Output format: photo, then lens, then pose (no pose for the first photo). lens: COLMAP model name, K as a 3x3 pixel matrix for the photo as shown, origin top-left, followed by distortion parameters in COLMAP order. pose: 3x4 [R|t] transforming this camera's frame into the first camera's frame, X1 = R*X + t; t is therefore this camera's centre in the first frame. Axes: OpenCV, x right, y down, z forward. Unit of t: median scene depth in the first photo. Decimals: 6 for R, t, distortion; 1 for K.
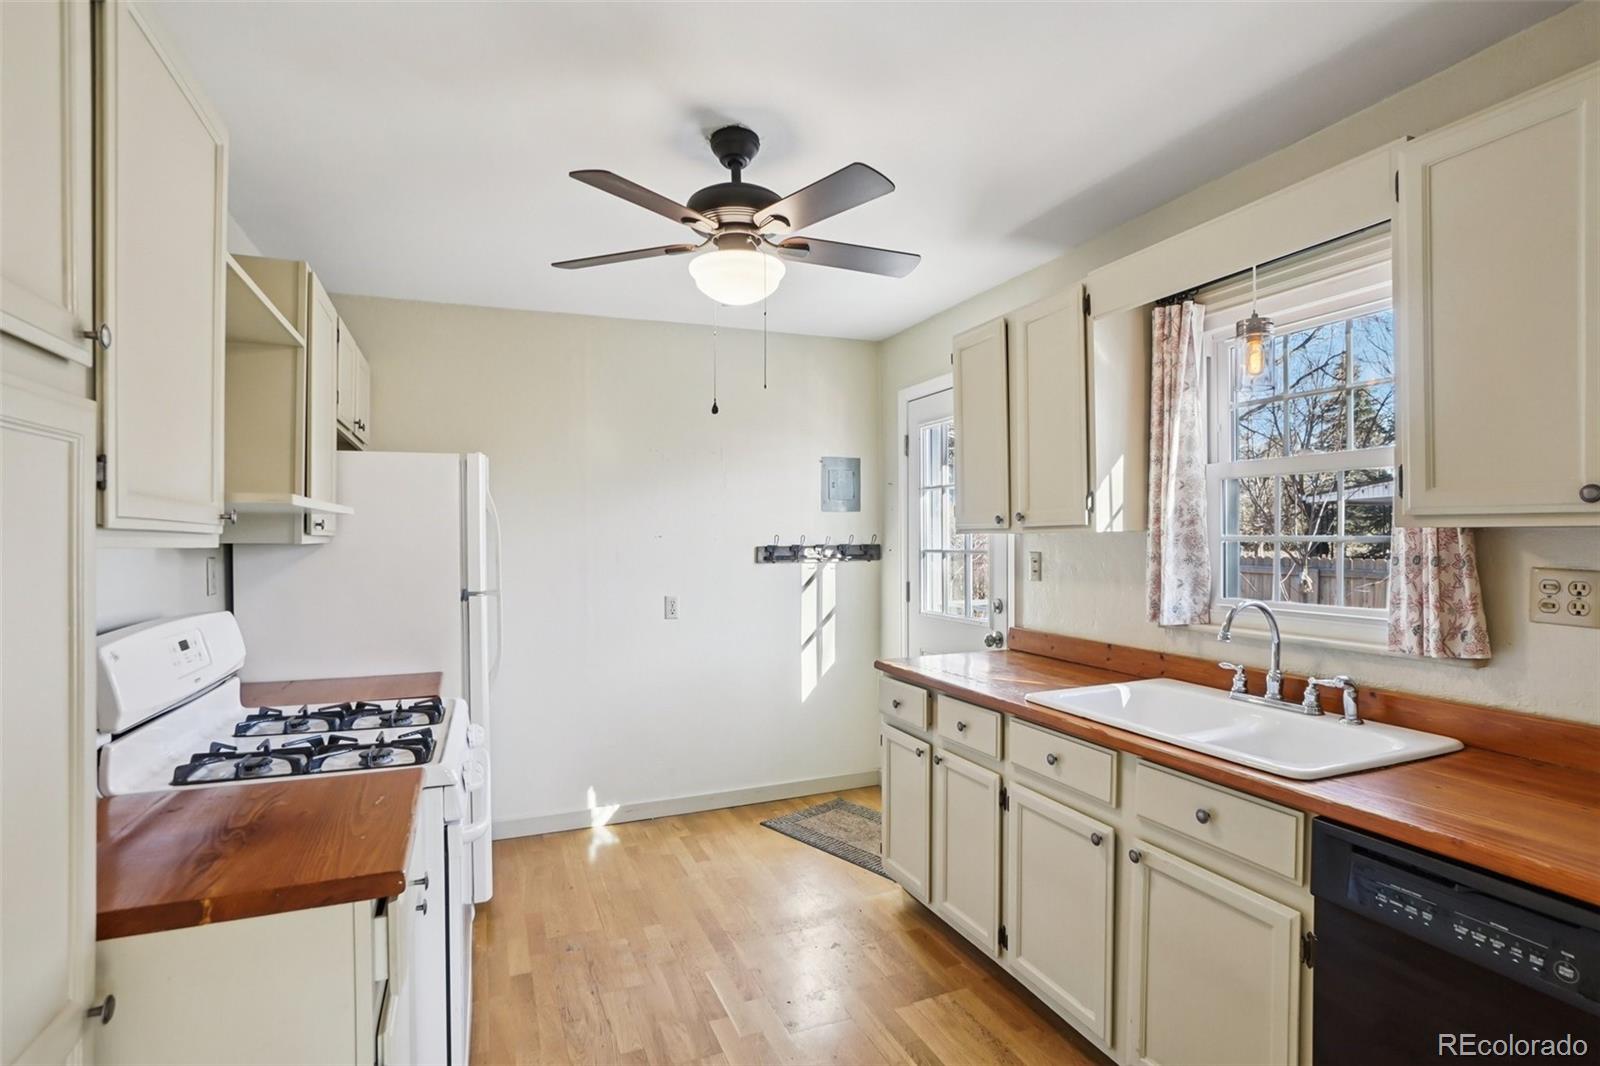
lens RADIAL K [[786.6, 0, 785.5], [0, 786.6, 524.2], [0, 0, 1]] dist [-0.050278, 0.022510]
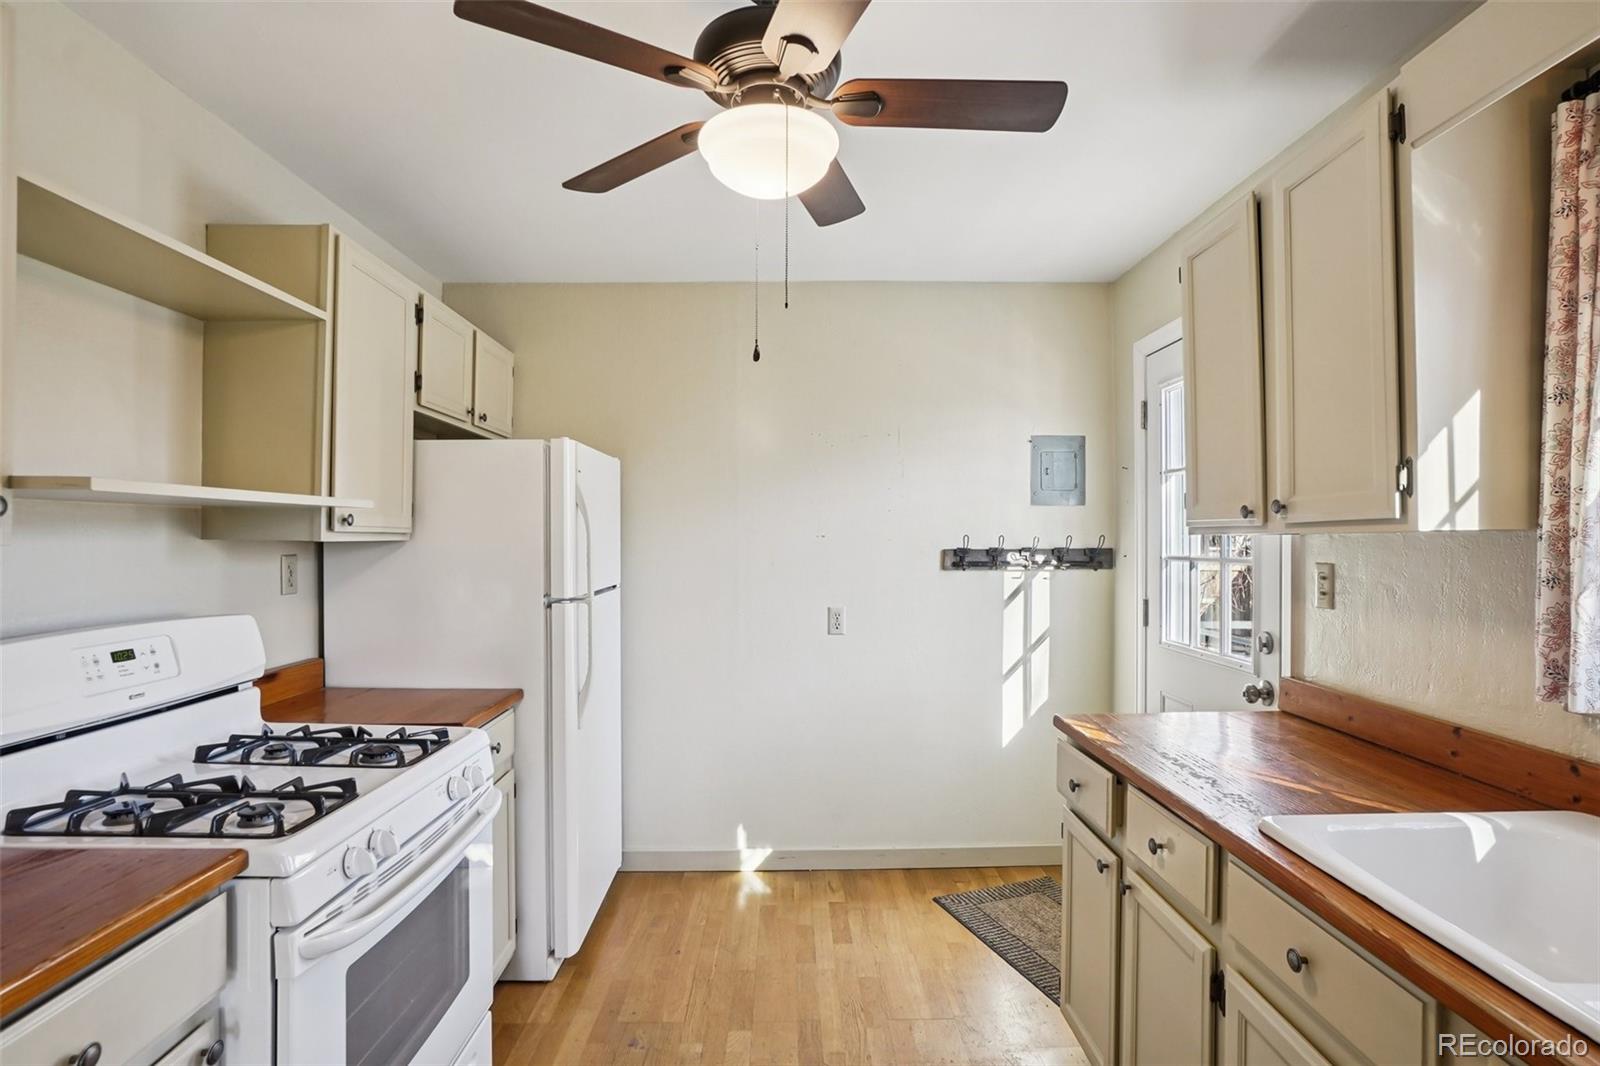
lens RADIAL K [[786.6, 0, 785.5], [0, 786.6, 524.2], [0, 0, 1]] dist [-0.050278, 0.022510]
pose [[0.933859, 0.000027, -0.357641, 0.123540], [-0.000240, 1.000000, -0.000550, 0.003783], [0.357641, 0.000600, 0.933859, 0.235659]]
